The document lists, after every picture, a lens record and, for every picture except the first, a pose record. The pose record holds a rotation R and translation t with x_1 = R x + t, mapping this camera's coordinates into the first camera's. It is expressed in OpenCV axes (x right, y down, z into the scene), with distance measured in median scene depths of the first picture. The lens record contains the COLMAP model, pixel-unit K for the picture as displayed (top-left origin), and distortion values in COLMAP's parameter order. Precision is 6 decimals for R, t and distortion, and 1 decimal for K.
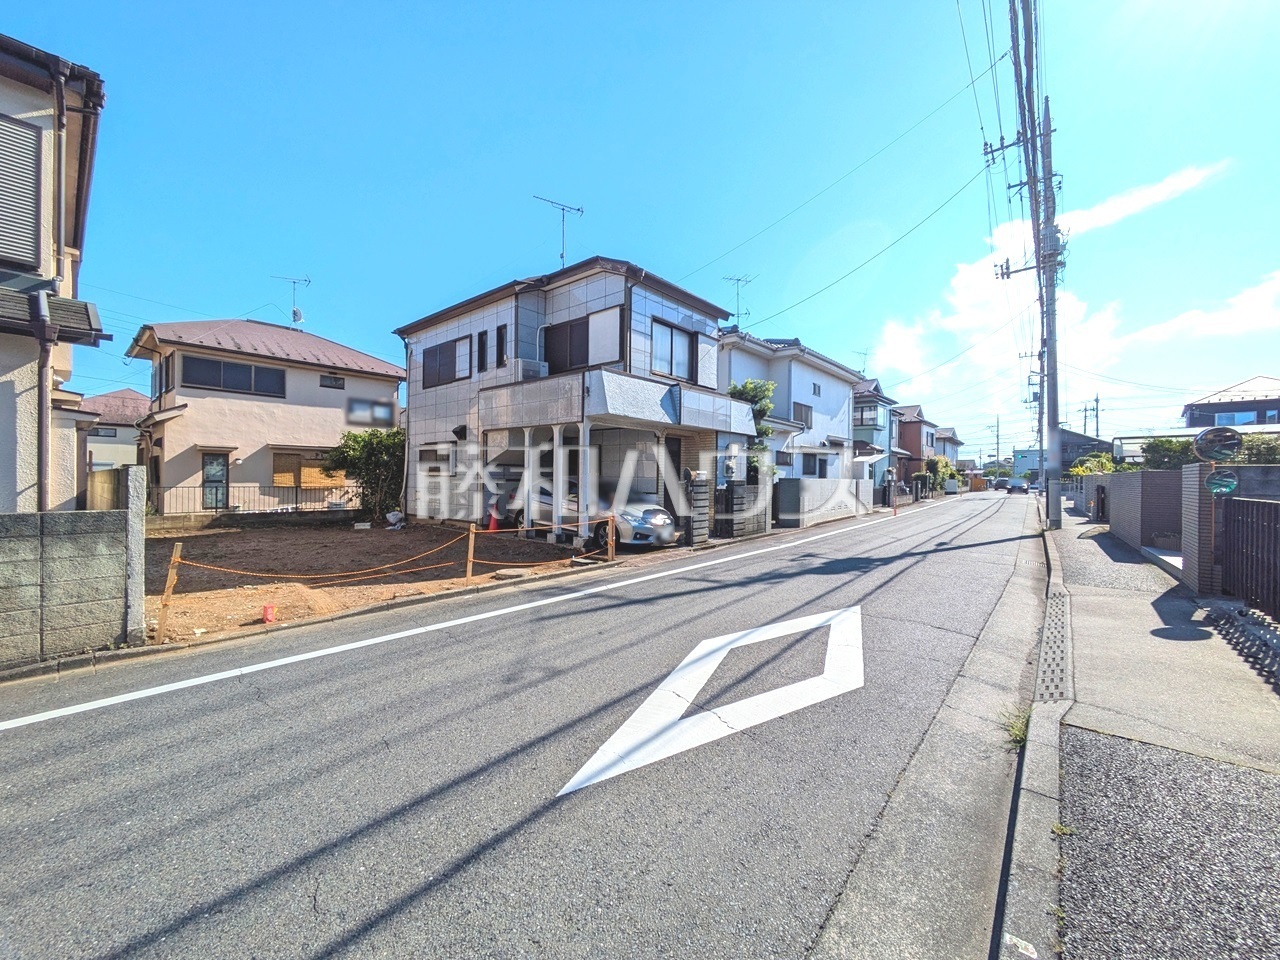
lens RADIAL K [[505.1, 0, 641.4], [0, 505.1, 479.8], [0, 0, 1]] dist [0.001105, 0.000215]
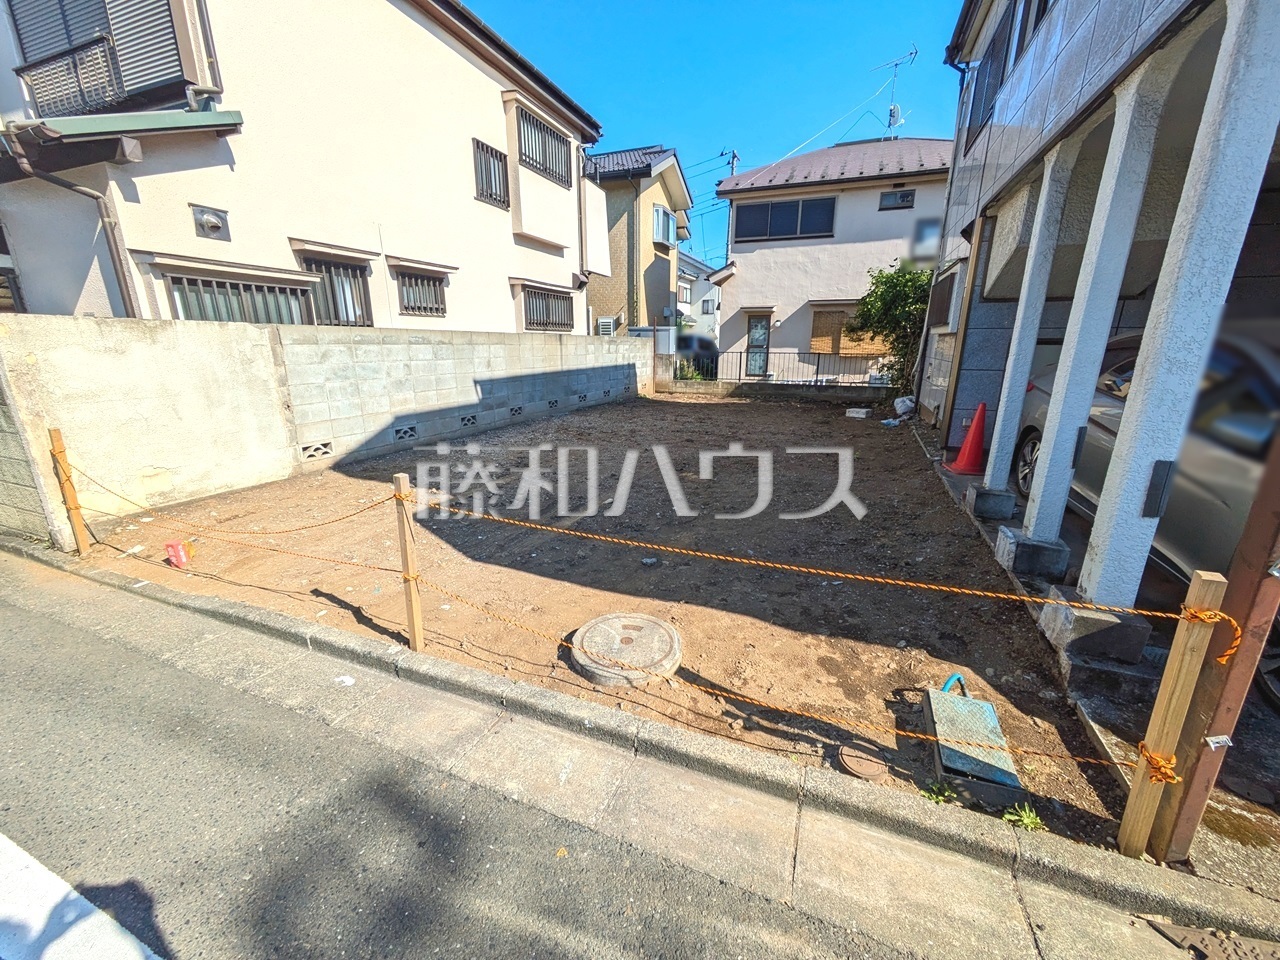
lens RADIAL K [[505.1, 0, 641.4], [0, 505.1, 479.8], [0, 0, 1]] dist [0.001105, 0.000215]
pose [[0.328490, 0.241014, -0.913239, 0.003357], [-0.002626, 0.967124, 0.254290, 0.005043], [0.944504, -0.081134, 0.318324, 0.524768]]
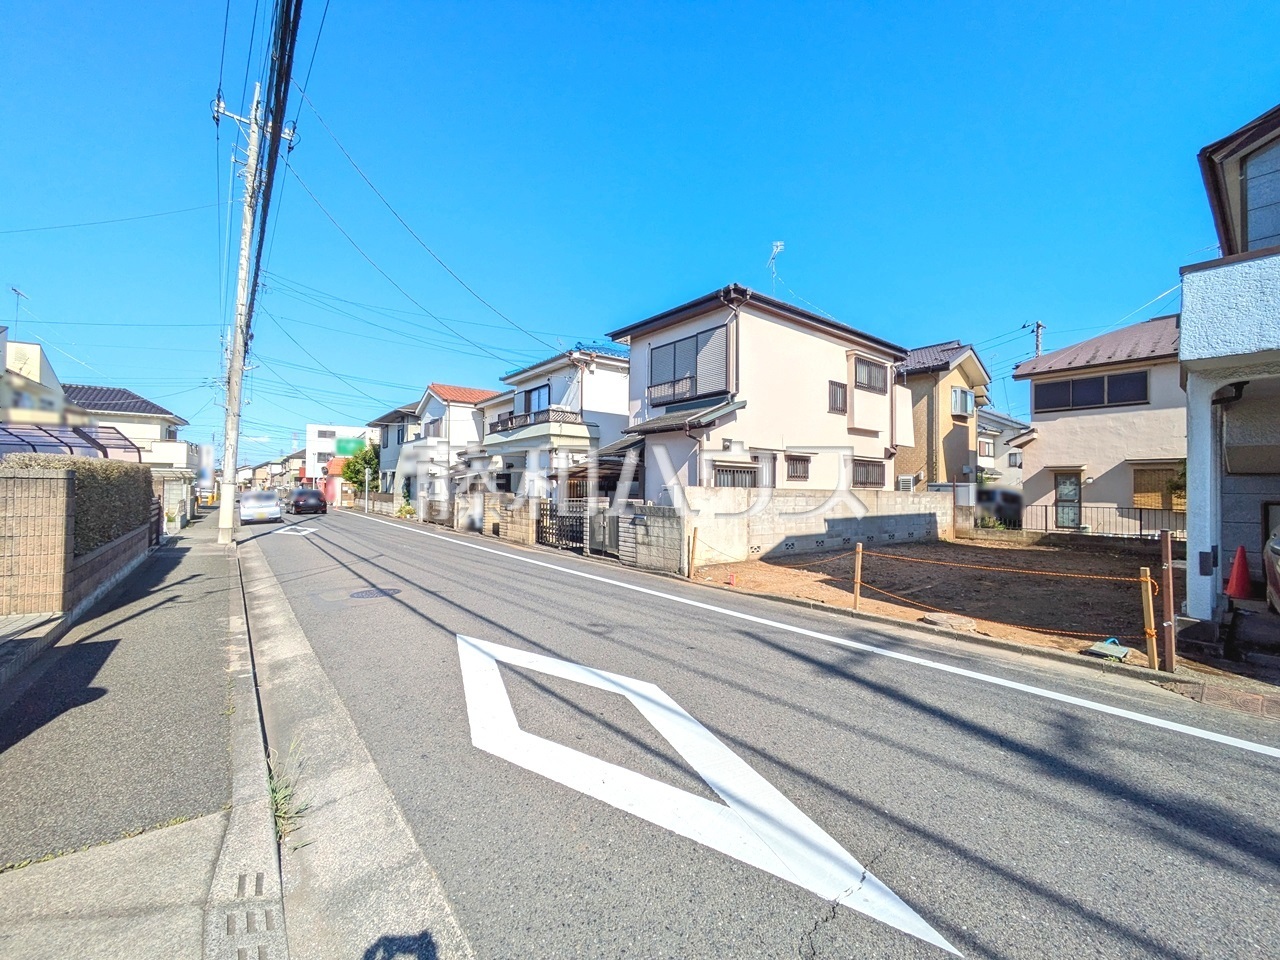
lens RADIAL K [[505.1, 0, 641.4], [0, 505.1, 479.8], [0, 0, 1]] dist [0.001105, 0.000215]
pose [[-0.187306, -0.028693, -0.981883, 0.332377], [-0.015206, 0.999538, -0.026309, 0.000594], [0.982184, 0.010003, -0.187655, 0.392463]]
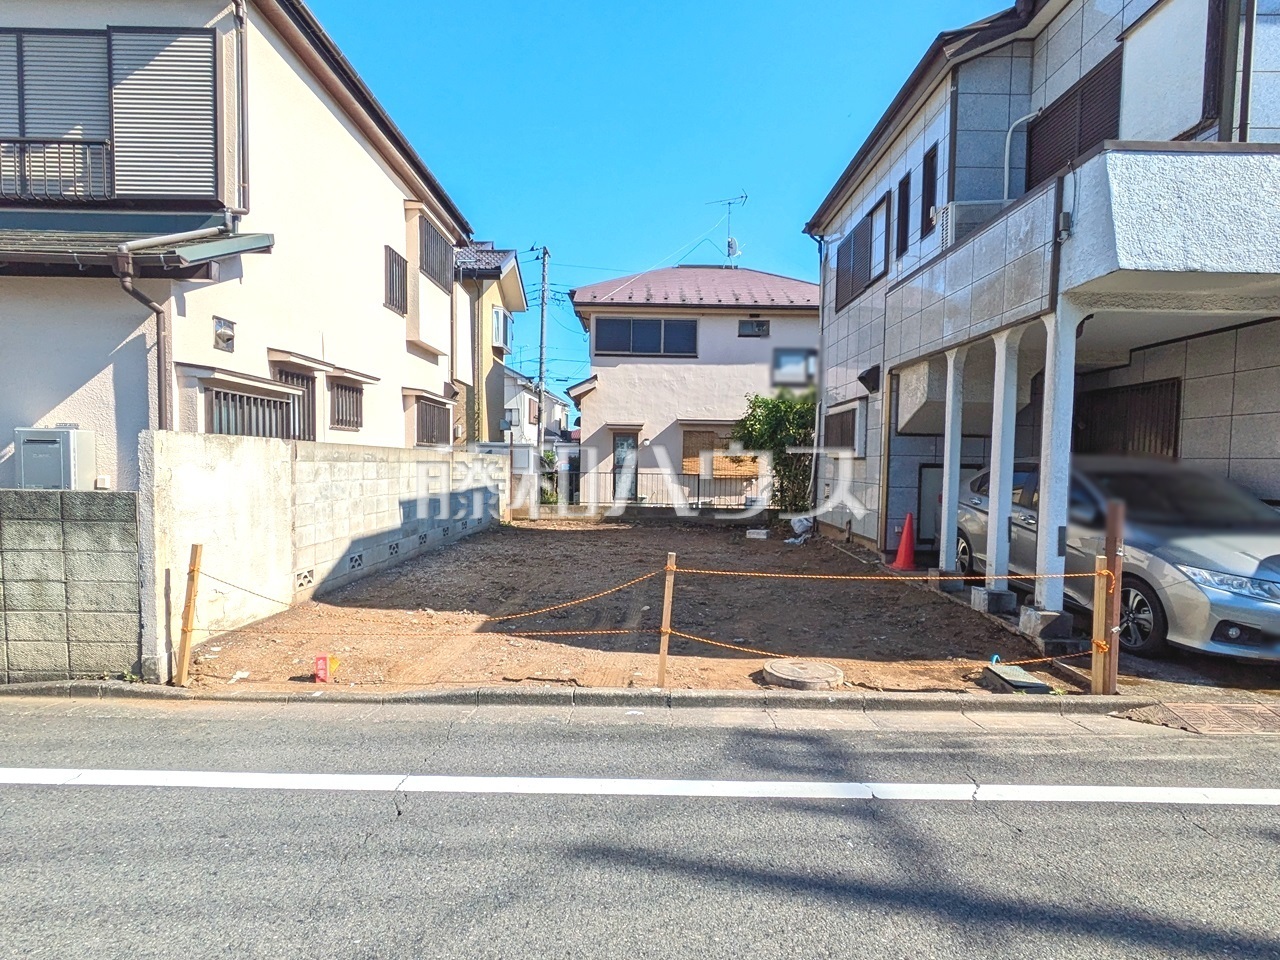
lens RADIAL K [[713.5, 0, 635.8], [0, 713.5, 494.8], [0, 0, 1]] dist [0.000912, 0.000081]
pose [[0.646797, 0.035788, -0.761822, 0.066555], [-0.011441, 0.999241, 0.037228, 0.005976], [0.762576, -0.015363, 0.646716, 0.282846]]
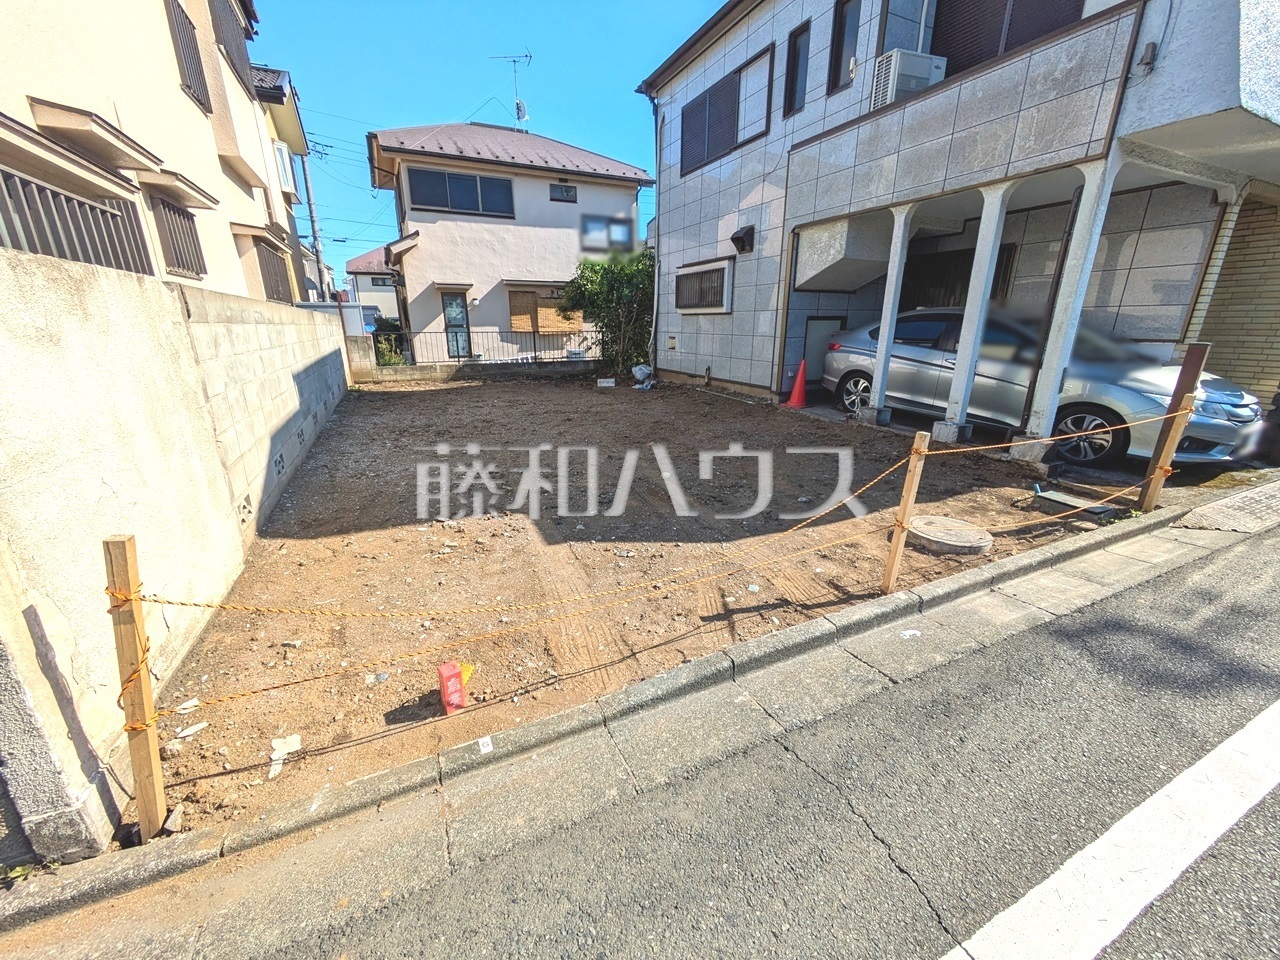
lens RADIAL K [[507.4, 0, 642.0], [0, 507.4, 478.5], [0, 0, 1]] dist [0.002728, 0.000313]
pose [[0.917198, 0.106092, -0.384048, -0.188379], [0.009979, 0.957479, 0.288331, 0.006523], [0.398308, -0.268289, 0.877139, 0.300016]]
